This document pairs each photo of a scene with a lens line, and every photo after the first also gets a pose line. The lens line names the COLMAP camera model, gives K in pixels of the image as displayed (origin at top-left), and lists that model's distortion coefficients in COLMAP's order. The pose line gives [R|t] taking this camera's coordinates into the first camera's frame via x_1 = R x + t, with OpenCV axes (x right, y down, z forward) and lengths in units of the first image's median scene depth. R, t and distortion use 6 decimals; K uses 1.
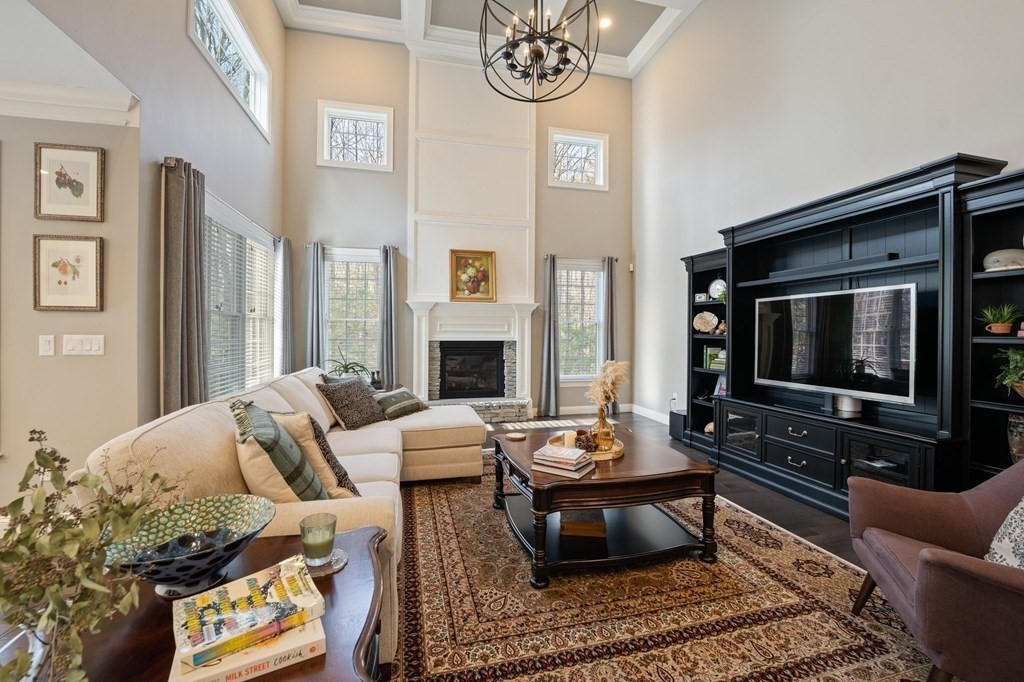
lens RADIAL K [[427.6, 0, 511.0], [0, 427.6, 336.1], [0, 0, 1]] dist [-0.021459, 0.000574]
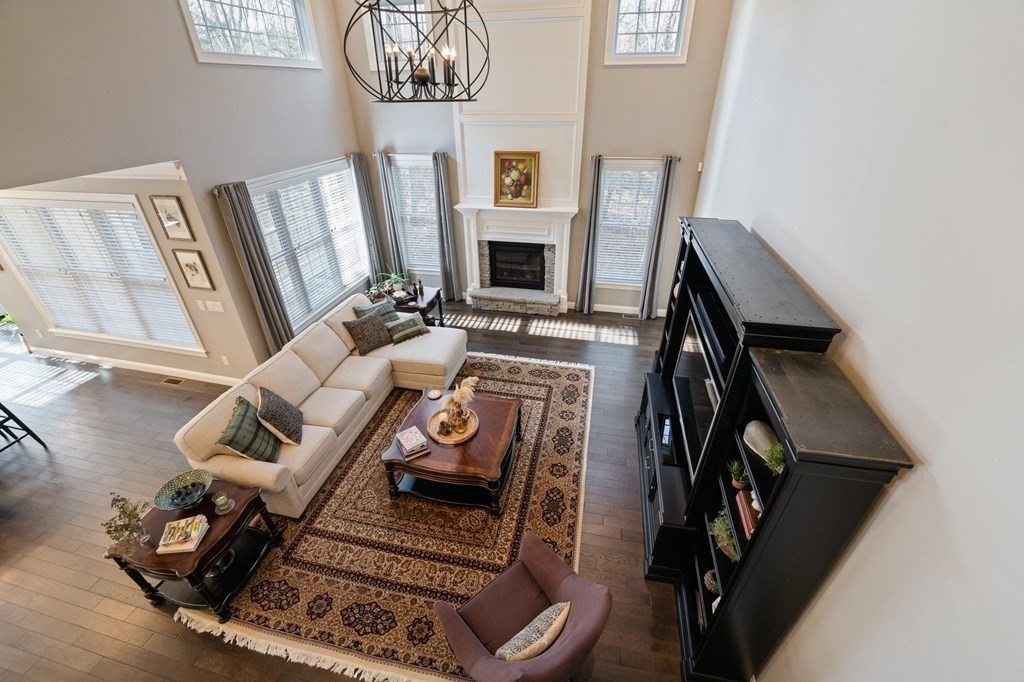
lens RADIAL K [[427.6, 0, 522.5], [0, 427.6, 336.2], [0, 0, 1]] dist [-0.021459, 0.000574]
pose [[0.897553, 0.214077, -0.385448, 0.408289], [0.014485, 0.859427, 0.511052, -0.347696], [0.440669, -0.464280, 0.768281, 0.046710]]
